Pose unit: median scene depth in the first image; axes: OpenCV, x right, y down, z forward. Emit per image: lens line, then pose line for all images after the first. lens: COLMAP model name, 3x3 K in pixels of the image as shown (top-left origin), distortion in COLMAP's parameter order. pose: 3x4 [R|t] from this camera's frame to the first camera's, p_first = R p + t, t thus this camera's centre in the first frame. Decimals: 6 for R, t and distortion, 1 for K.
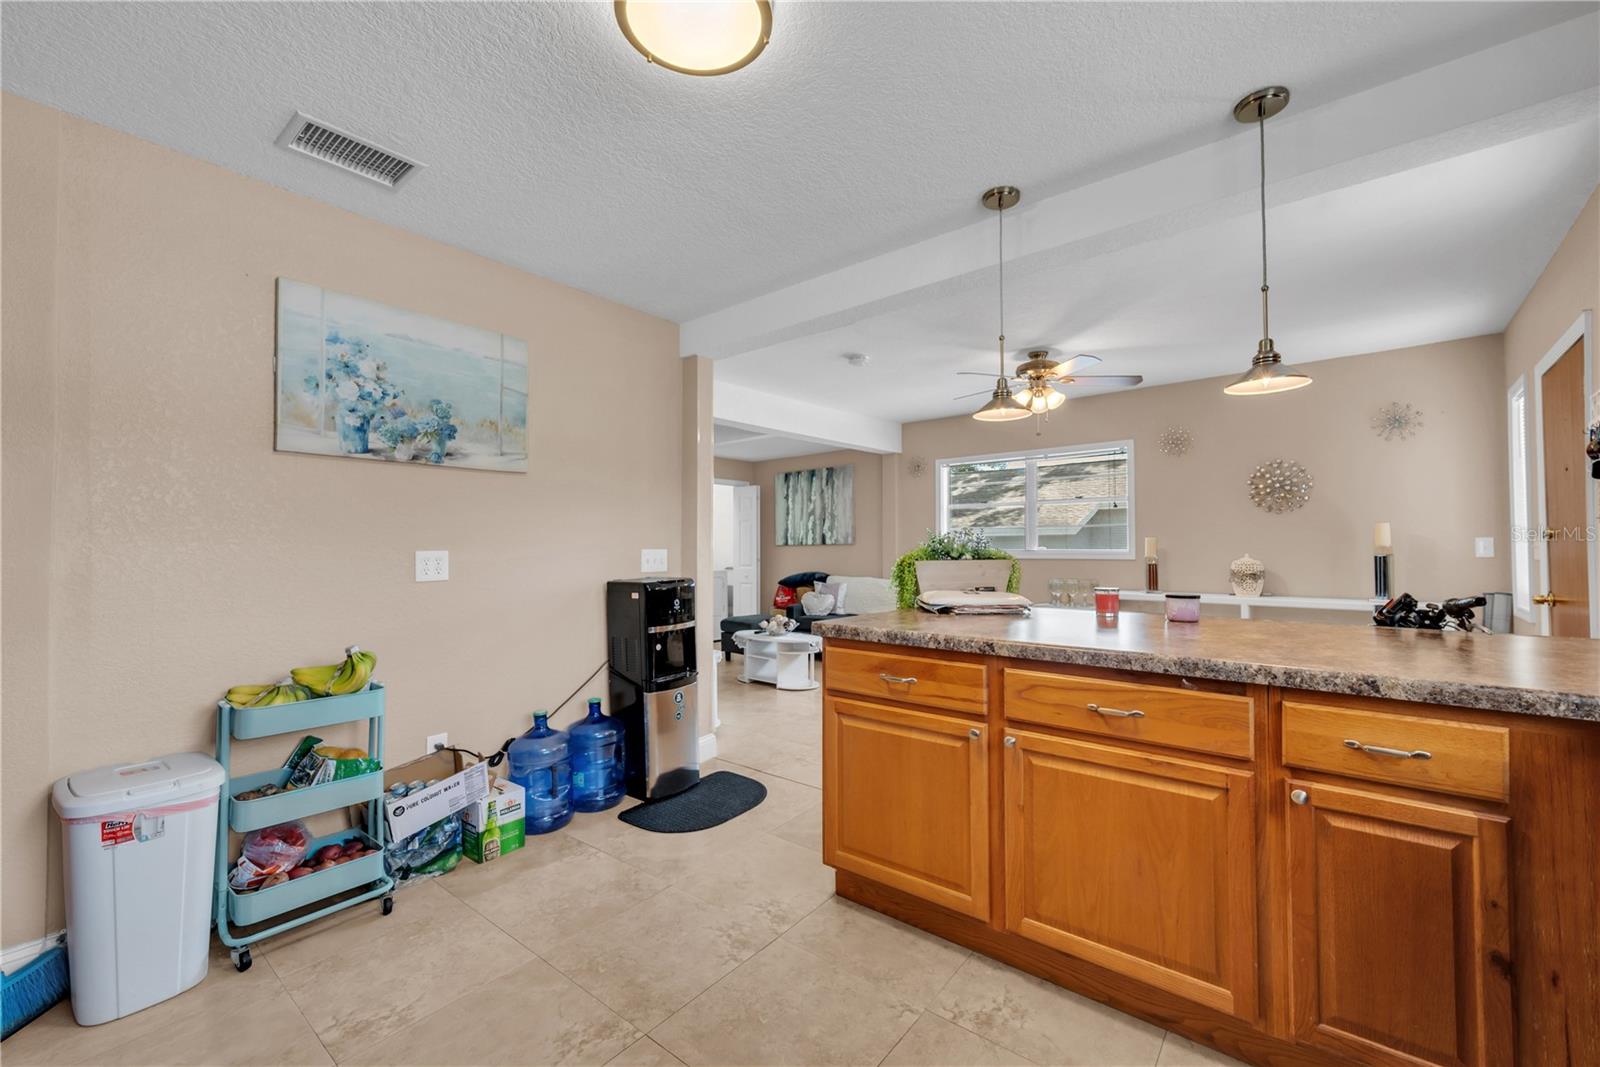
lens RADIAL K [[638.6, 0, 795.8], [0, 638.6, 529.9], [0, 0, 1]] dist [0.007429, 0.000031]
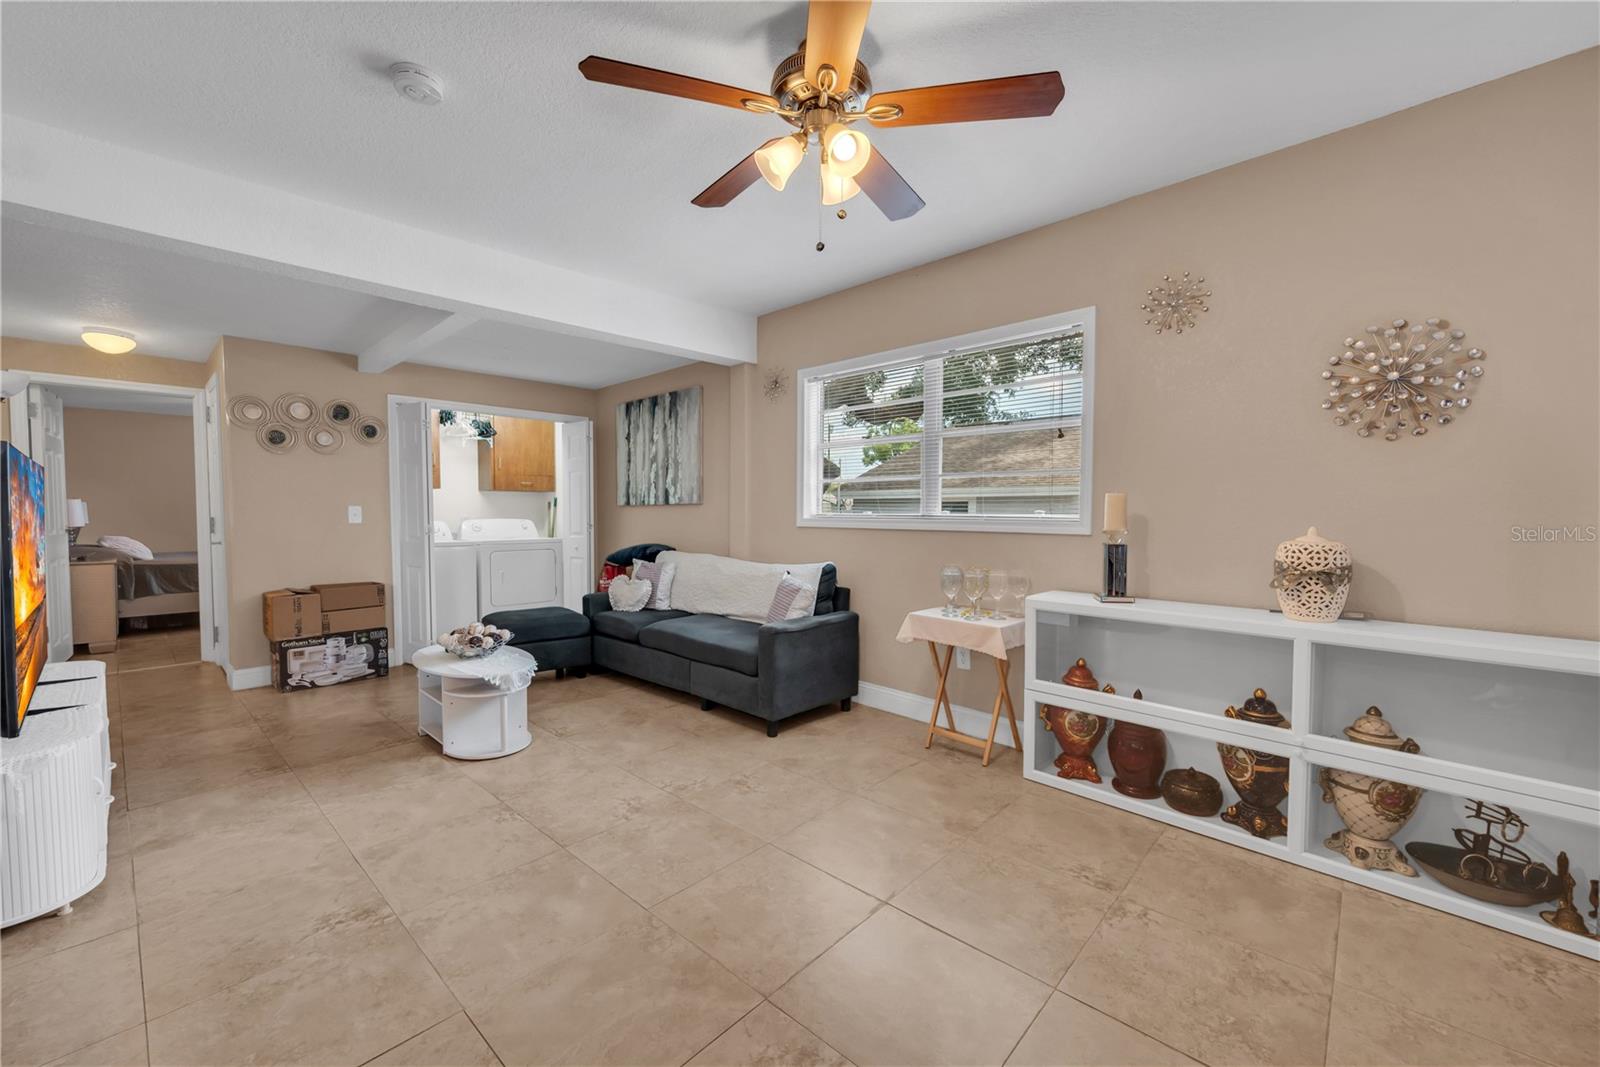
lens RADIAL K [[638.6, 0, 787.4], [0, 638.6, 532.3], [0, 0, 1]] dist [0.007429, 0.000031]
pose [[0.998014, 0.006557, -0.062655, 0.223686], [-0.002385, 0.997788, 0.066436, 0.006921], [0.062952, -0.066155, 0.995822, 0.324729]]
